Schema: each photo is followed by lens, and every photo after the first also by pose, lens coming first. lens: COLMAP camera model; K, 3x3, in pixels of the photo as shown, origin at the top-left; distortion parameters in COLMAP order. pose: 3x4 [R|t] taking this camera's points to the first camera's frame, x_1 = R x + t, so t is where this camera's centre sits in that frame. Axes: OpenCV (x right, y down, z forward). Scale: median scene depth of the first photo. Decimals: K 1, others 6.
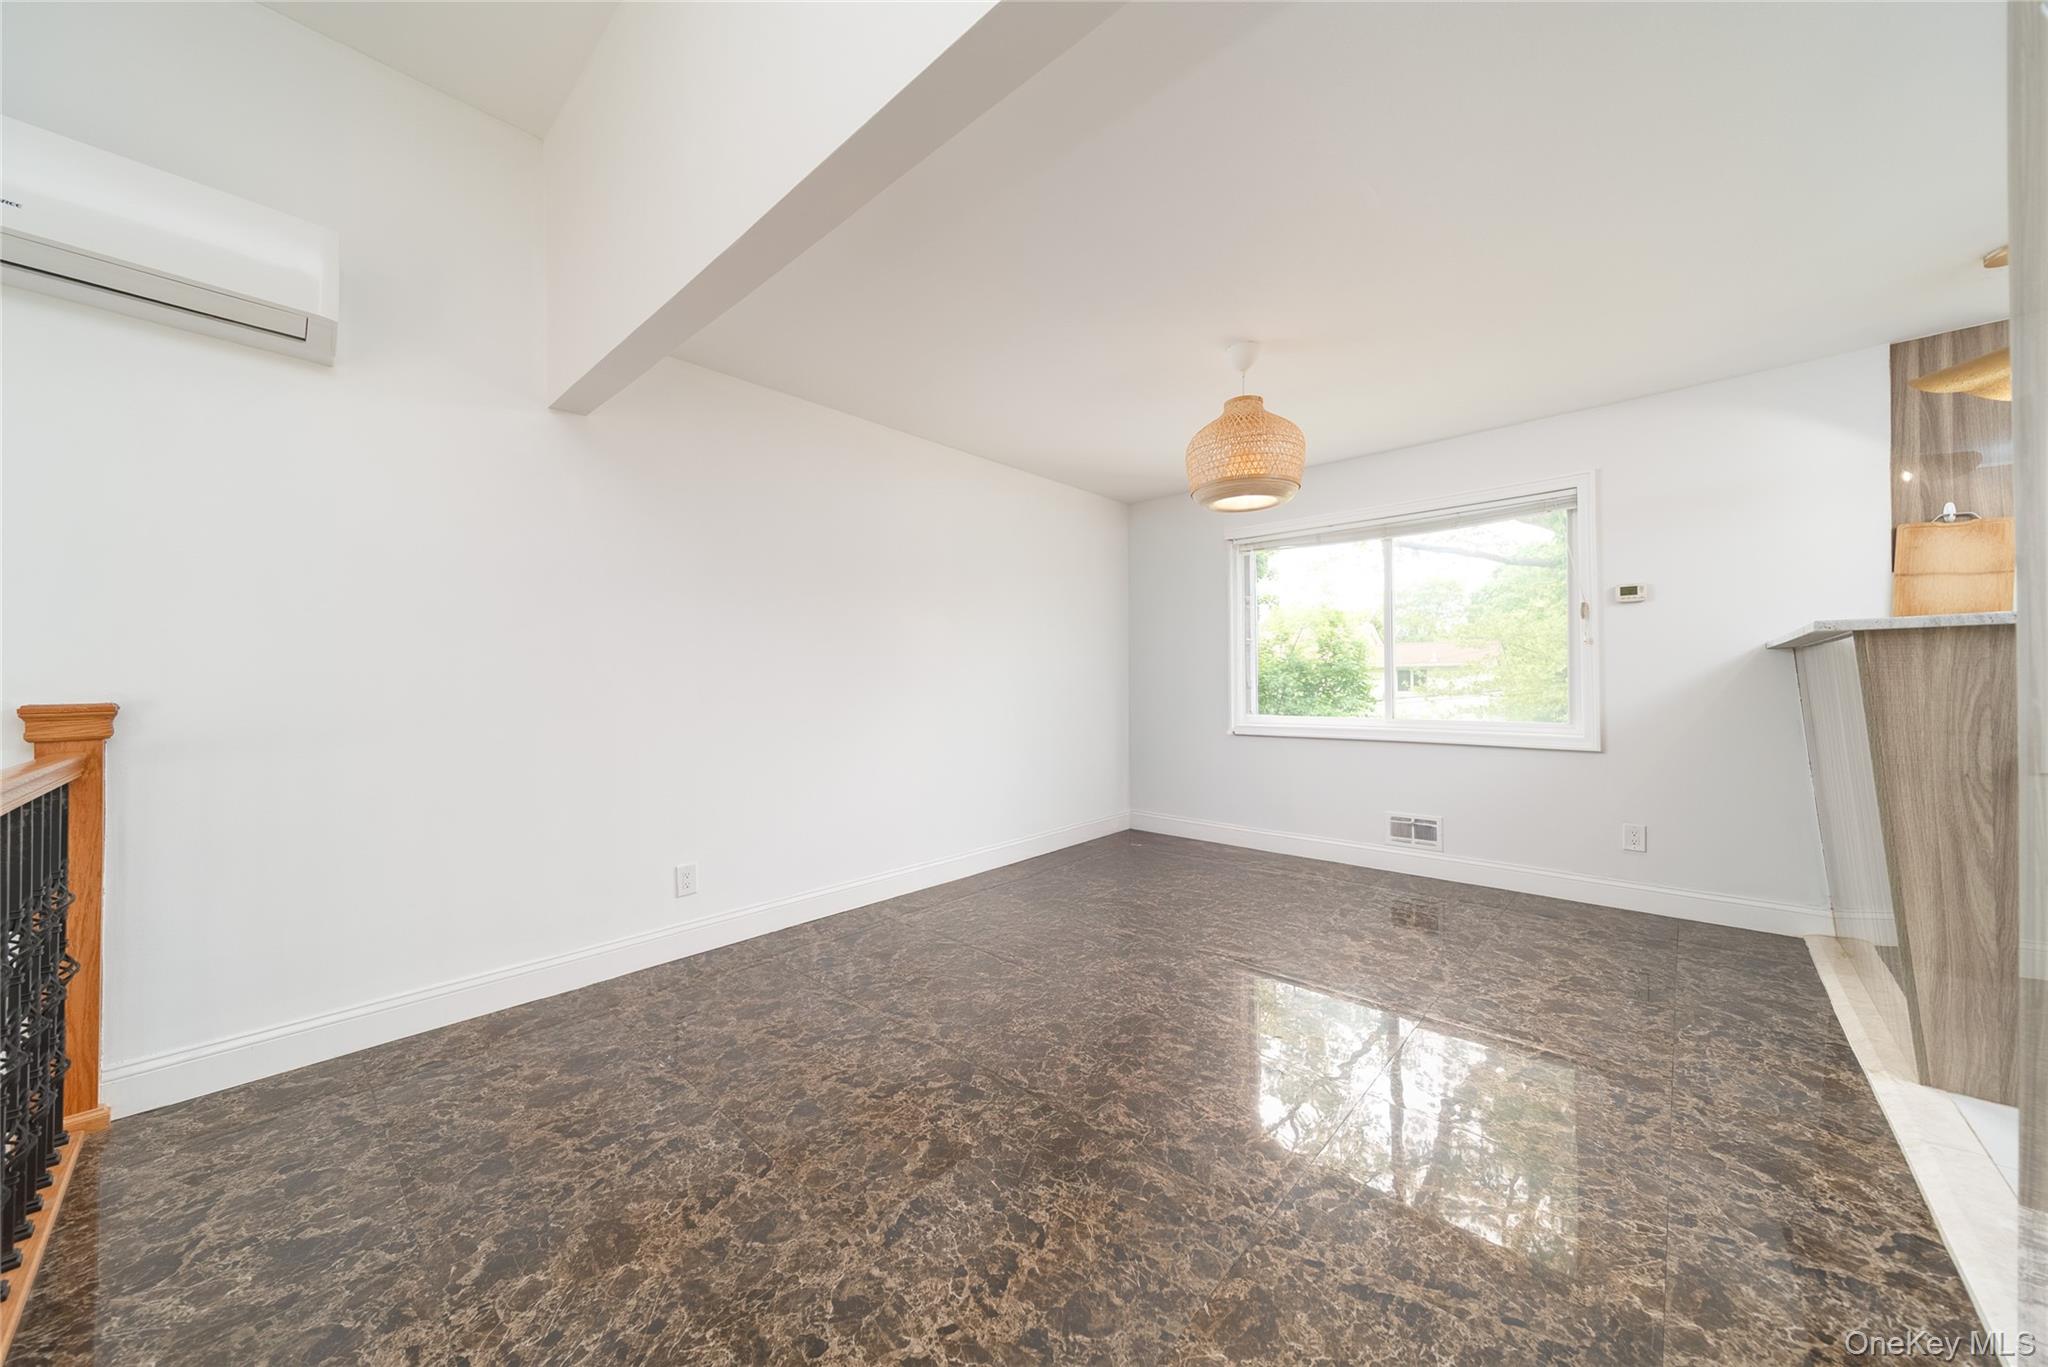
lens RADIAL K [[720.7, 0, 1015.2], [0, 720.7, 677.8], [0, 0, 1]] dist [0.008780, -0.000313]
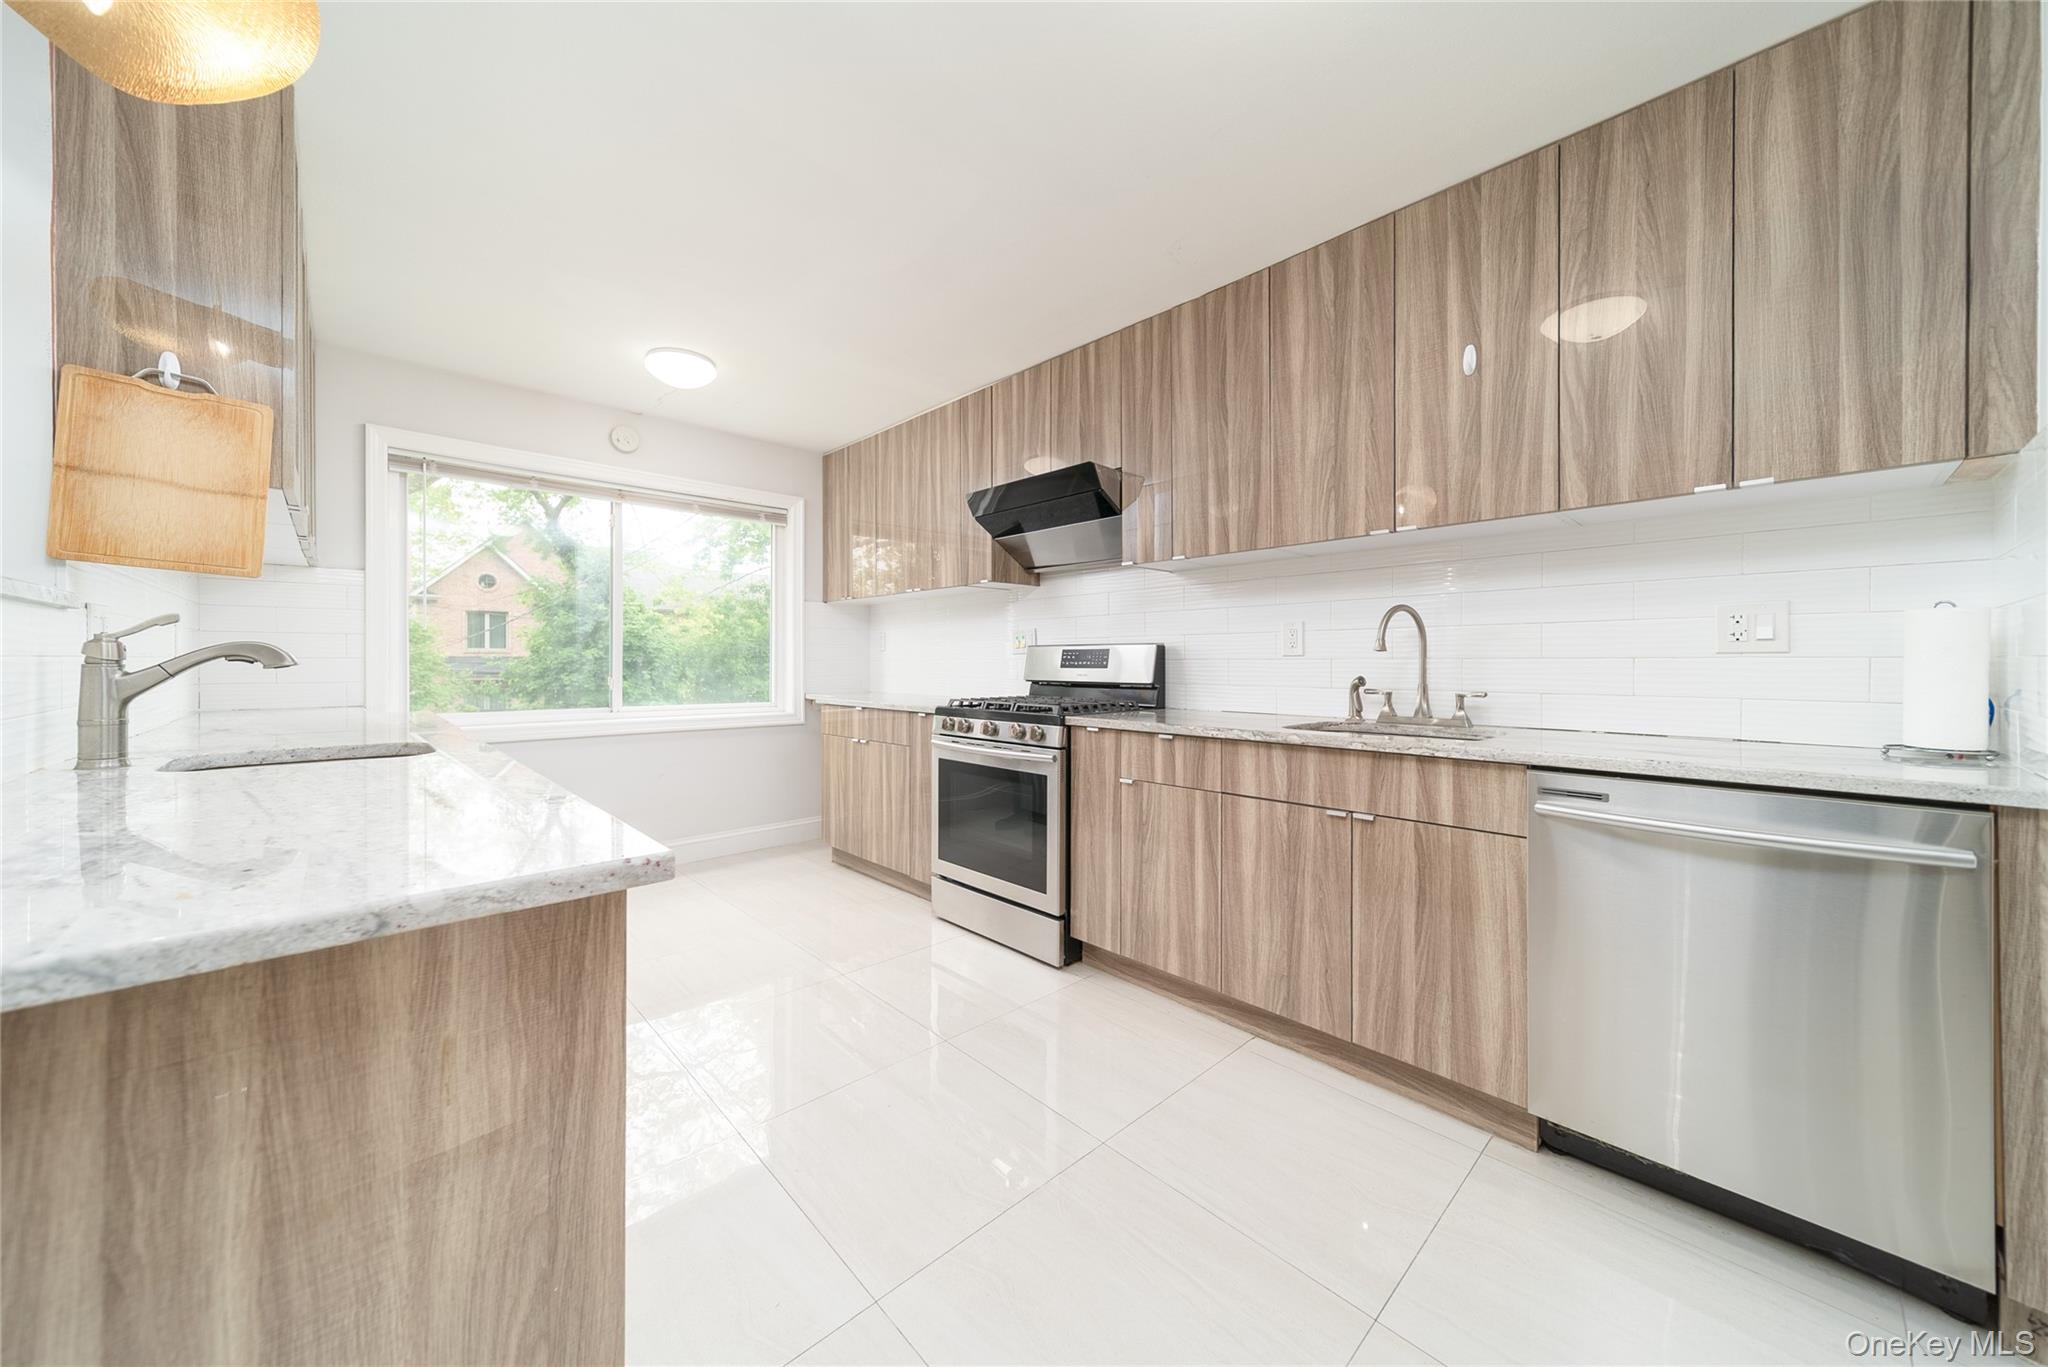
lens RADIAL K [[720.7, 0, 1024.2], [0, 720.7, 666.2], [0, 0, 1]] dist [0.008780, -0.000313]
pose [[0.064210, 0.005087, 0.997923, 0.815639], [-0.013054, 0.999906, -0.004257, -0.014749], [-0.997851, -0.012754, 0.064270, 0.347098]]
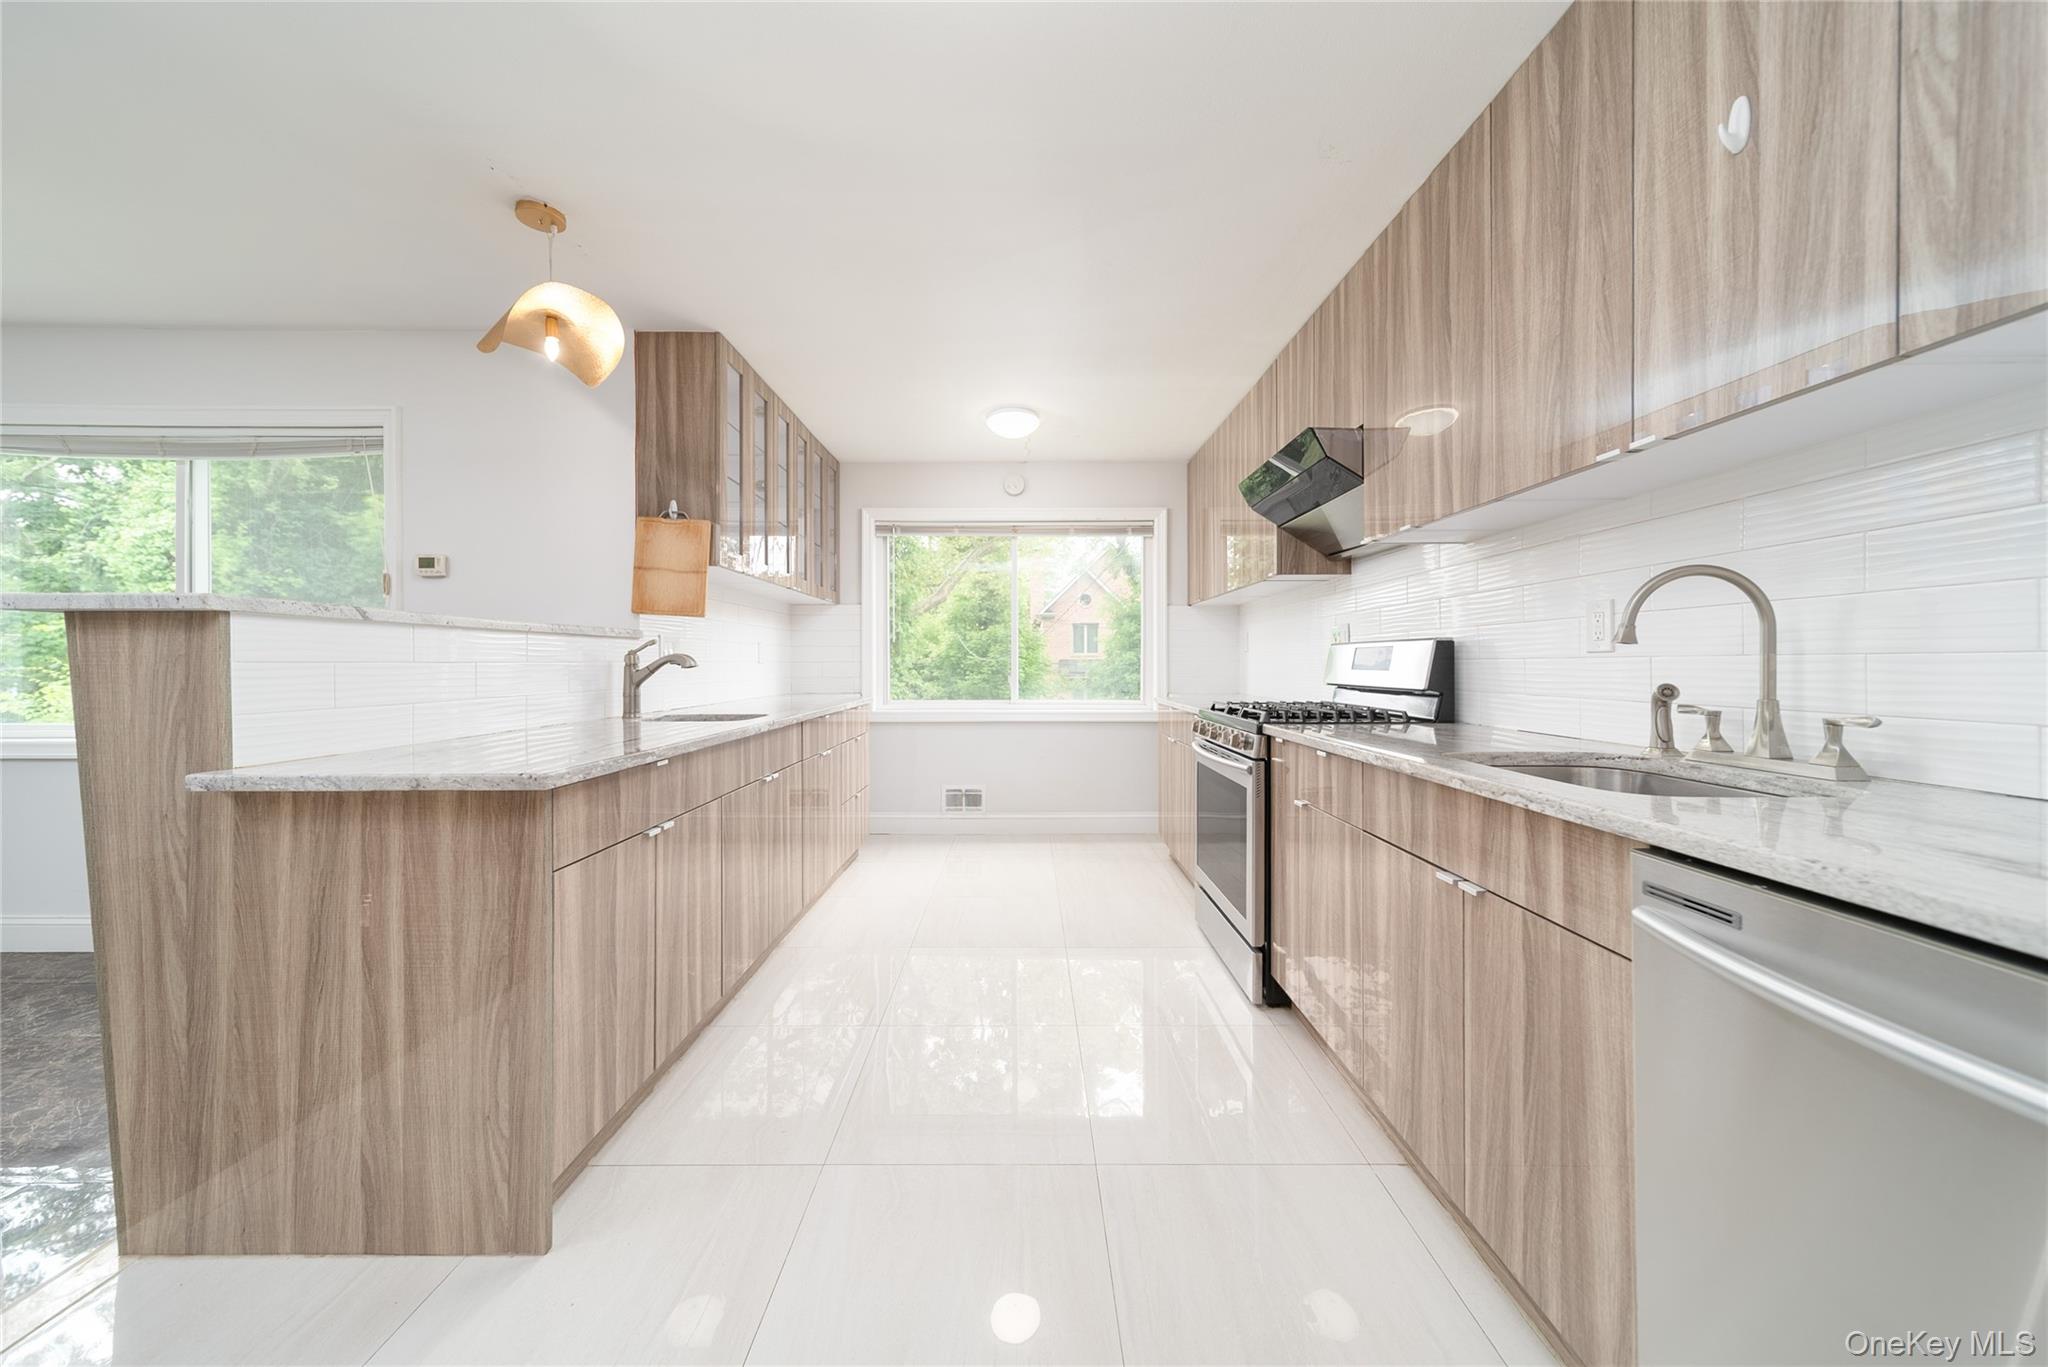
lens RADIAL K [[720.7, 0, 1029.2], [0, 720.7, 669.0], [0, 0, 1]] dist [0.008780, -0.000313]
pose [[0.730749, 0.003350, 0.682638, 0.994136], [-0.013142, 0.999872, 0.009161, -0.021544], [-0.682520, -0.015666, 0.730699, -0.080221]]
